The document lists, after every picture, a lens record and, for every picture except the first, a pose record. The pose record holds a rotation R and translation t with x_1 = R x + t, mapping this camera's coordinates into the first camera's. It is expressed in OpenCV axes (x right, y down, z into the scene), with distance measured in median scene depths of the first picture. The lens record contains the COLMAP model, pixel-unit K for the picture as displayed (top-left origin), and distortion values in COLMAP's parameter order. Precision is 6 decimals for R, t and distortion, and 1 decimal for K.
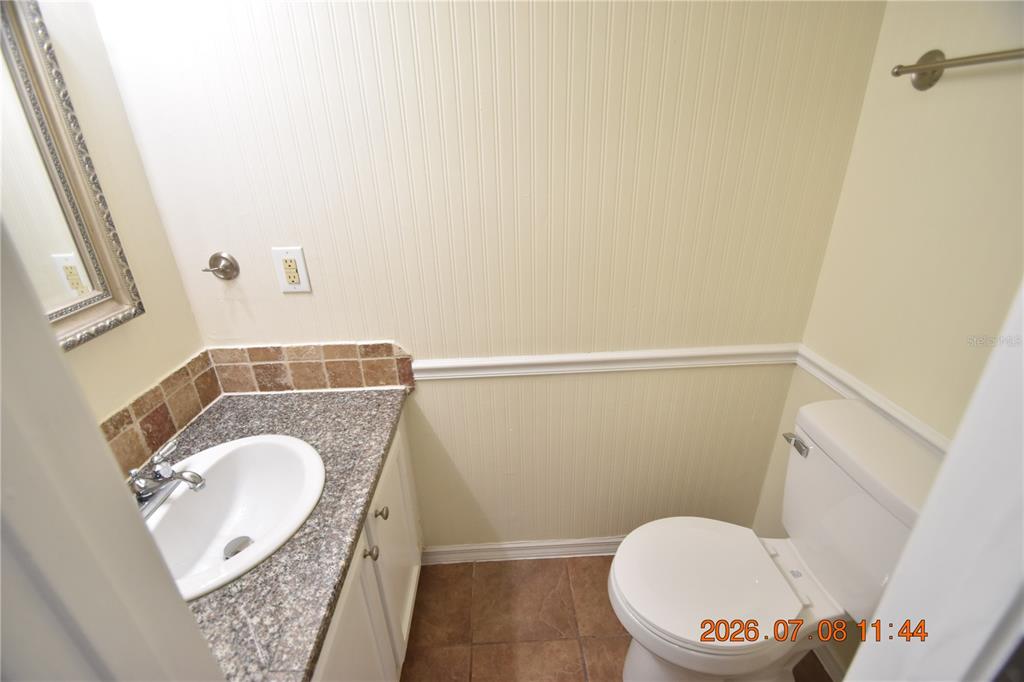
lens RADIAL K [[446.4, 0, 507.7], [0, 446.4, 348.0], [0, 0, 1]] dist [0.011909, -0.015063]
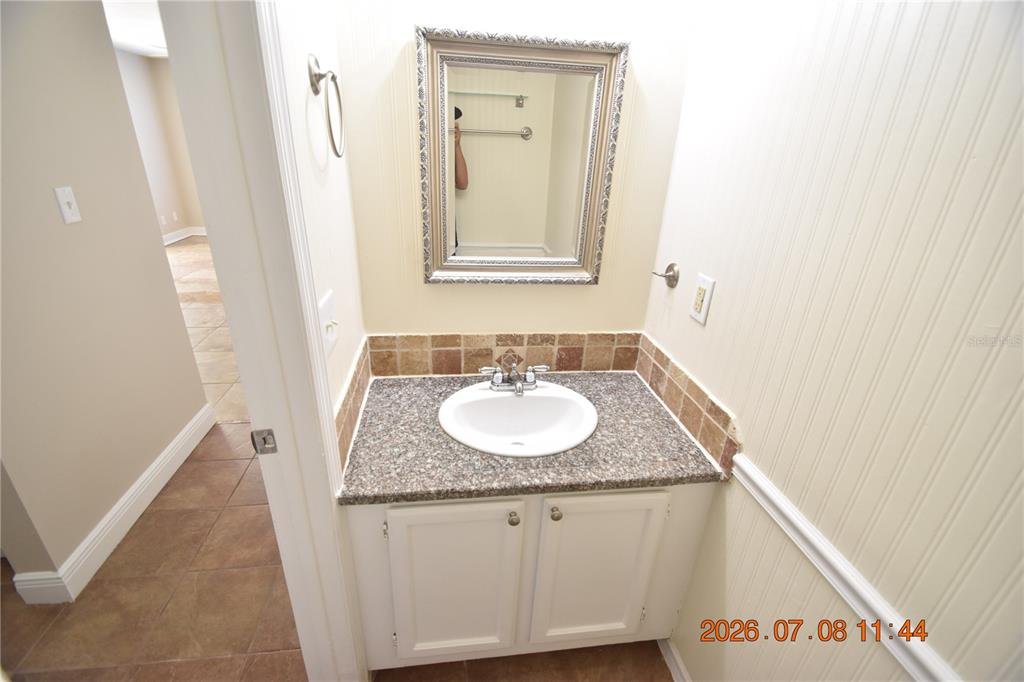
lens RADIAL K [[446.4, 0, 507.7], [0, 446.4, 348.0], [0, 0, 1]] dist [0.011909, -0.015063]
pose [[0.104408, 0.437608, -0.893084, 0.410969], [-0.451680, 0.820902, 0.349435, -0.234252], [0.886050, 0.366904, 0.283367, 0.366482]]
